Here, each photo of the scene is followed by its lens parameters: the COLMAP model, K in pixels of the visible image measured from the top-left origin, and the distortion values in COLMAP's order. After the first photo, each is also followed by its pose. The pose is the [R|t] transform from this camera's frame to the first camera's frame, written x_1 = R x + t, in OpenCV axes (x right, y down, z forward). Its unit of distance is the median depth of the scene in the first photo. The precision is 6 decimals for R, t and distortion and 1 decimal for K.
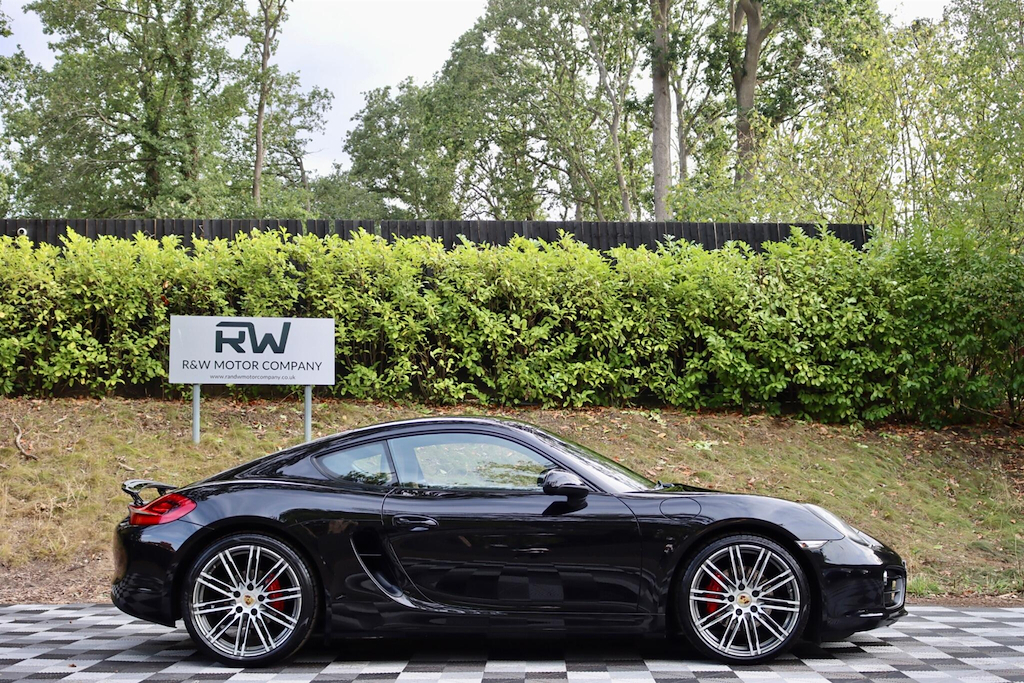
lens RADIAL K [[1292.6, 0, 501.5], [0, 1292.6, 338.0], [0, 0, 1]] dist [-0.093658, 0.081958]
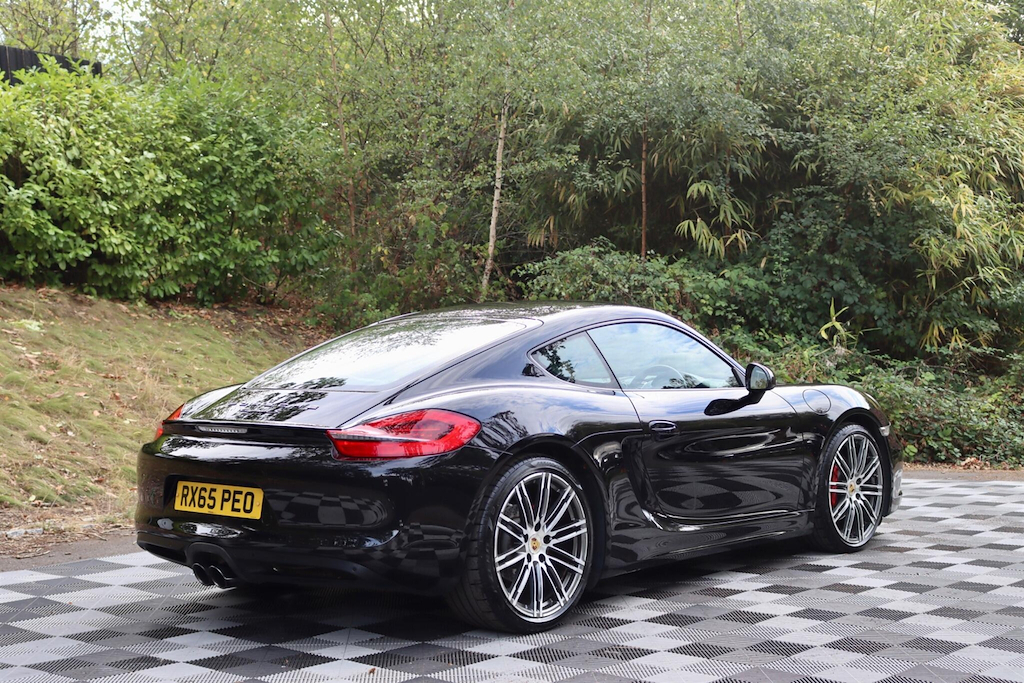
lens RADIAL K [[1519.9, 0, 500.7], [0, 1519.9, 341.8], [0, 0, 1]] dist [-0.068662, 0.163798]
pose [[0.649528, -0.010357, 0.760268, -0.348567], [-0.065314, 0.995451, 0.069361, 0.009193], [-0.757528, -0.094707, 0.645897, 0.173263]]
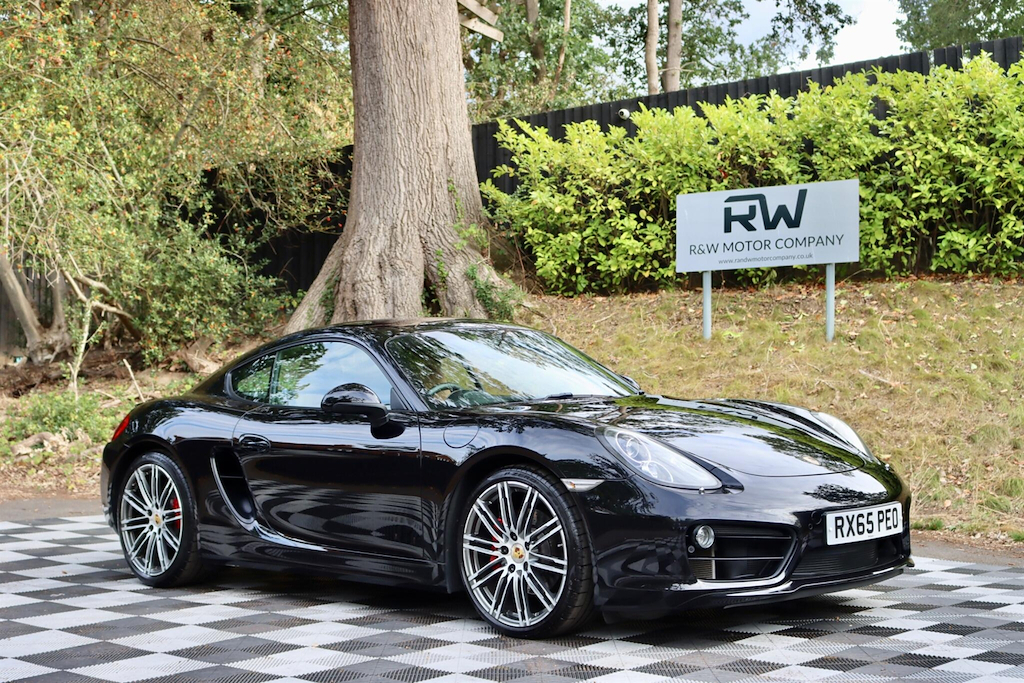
lens RADIAL K [[1519.9, 0, 500.7], [0, 1519.9, 341.8], [0, 0, 1]] dist [-0.068662, 0.163798]
pose [[0.724930, -0.028389, -0.688237, 0.310810], [0.092190, 0.994160, 0.056097, 0.010977], [0.682625, -0.104115, 0.723314, 0.137850]]
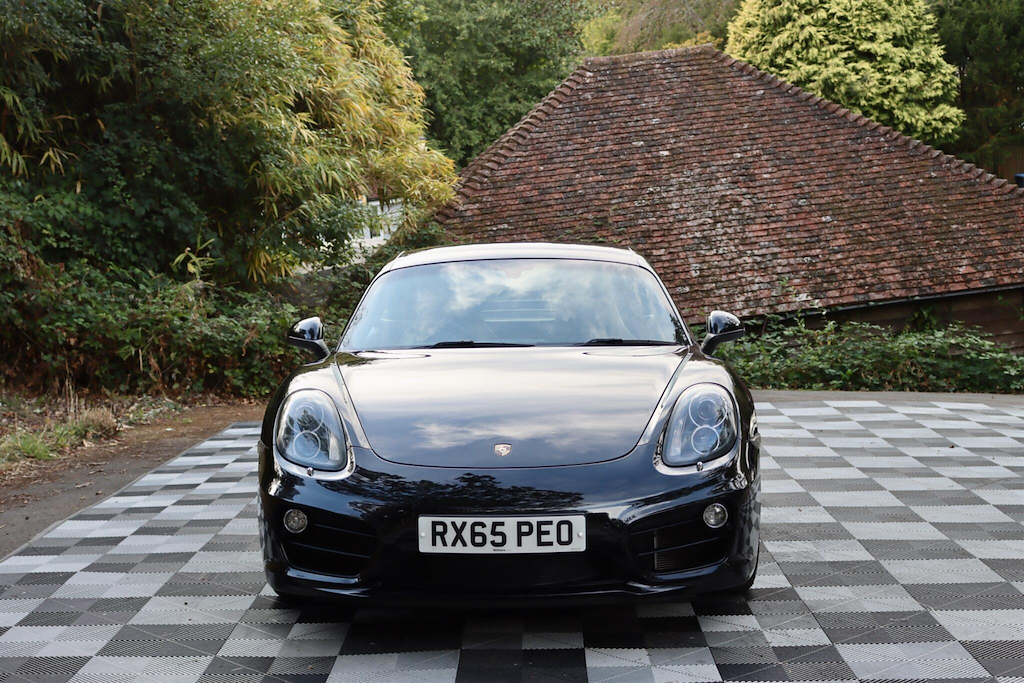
lens RADIAL K [[1576.4, 0, 500.3], [0, 1576.4, 340.7], [0, 0, 1]] dist [-0.058713, 0.160144]
pose [[-0.002845, -0.077414, 0.996995, -0.416483], [-0.077891, 0.993987, 0.076958, 0.014892], [-0.996958, -0.077438, -0.008857, 0.446005]]
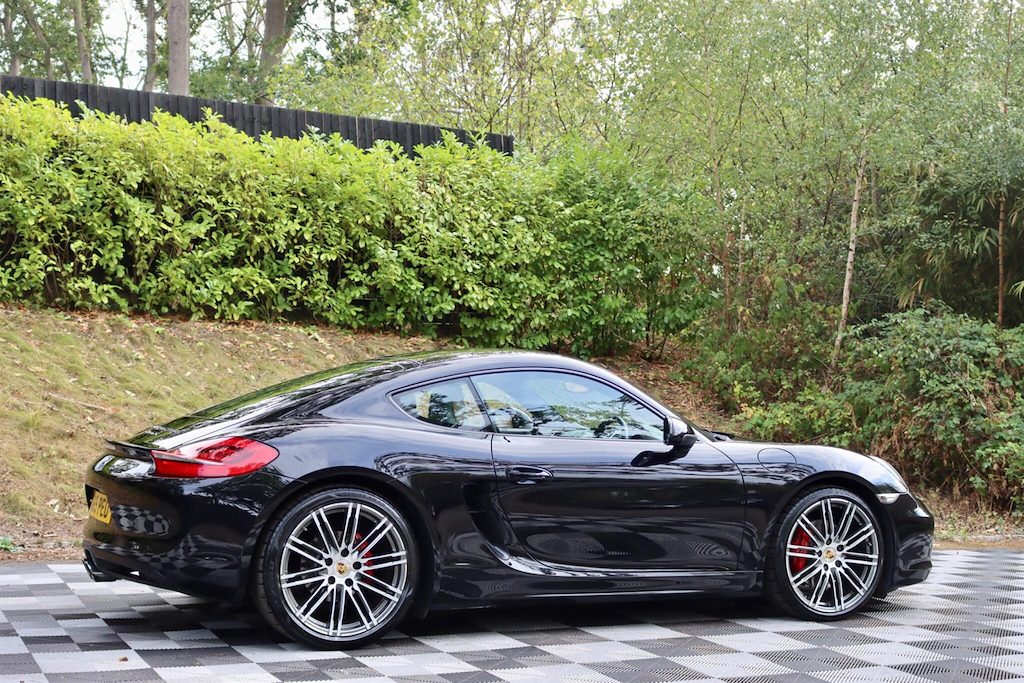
lens RADIAL K [[1467.6, 0, 502.0], [0, 1467.6, 341.6], [0, 0, 1]] dist [-0.059445, 0.088705]
pose [[0.899615, 0.041313, 0.434726, -0.202282], [-0.073297, 0.995677, 0.057058, -0.000674], [-0.430489, -0.083194, 0.898753, 0.048163]]
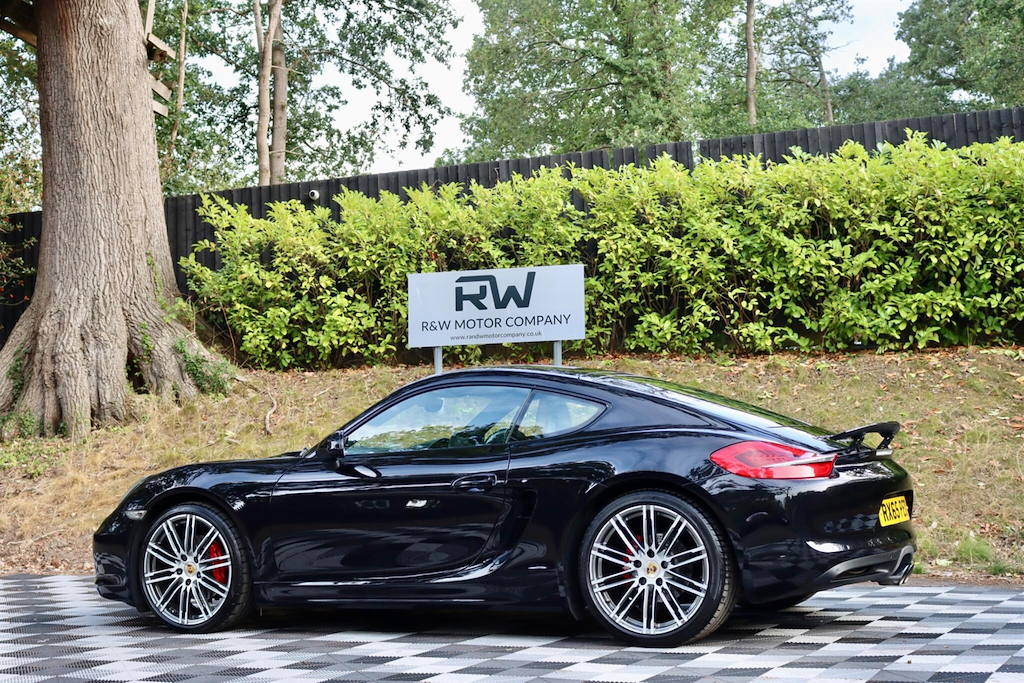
lens RADIAL K [[1576.4, 0, 500.3], [0, 1576.4, 340.7], [0, 0, 1]] dist [-0.058713, 0.160144]
pose [[0.905366, -0.054105, -0.421172, 0.234845], [0.070830, 0.997196, 0.024155, 0.006393], [0.418684, -0.051700, 0.906659, 0.002274]]
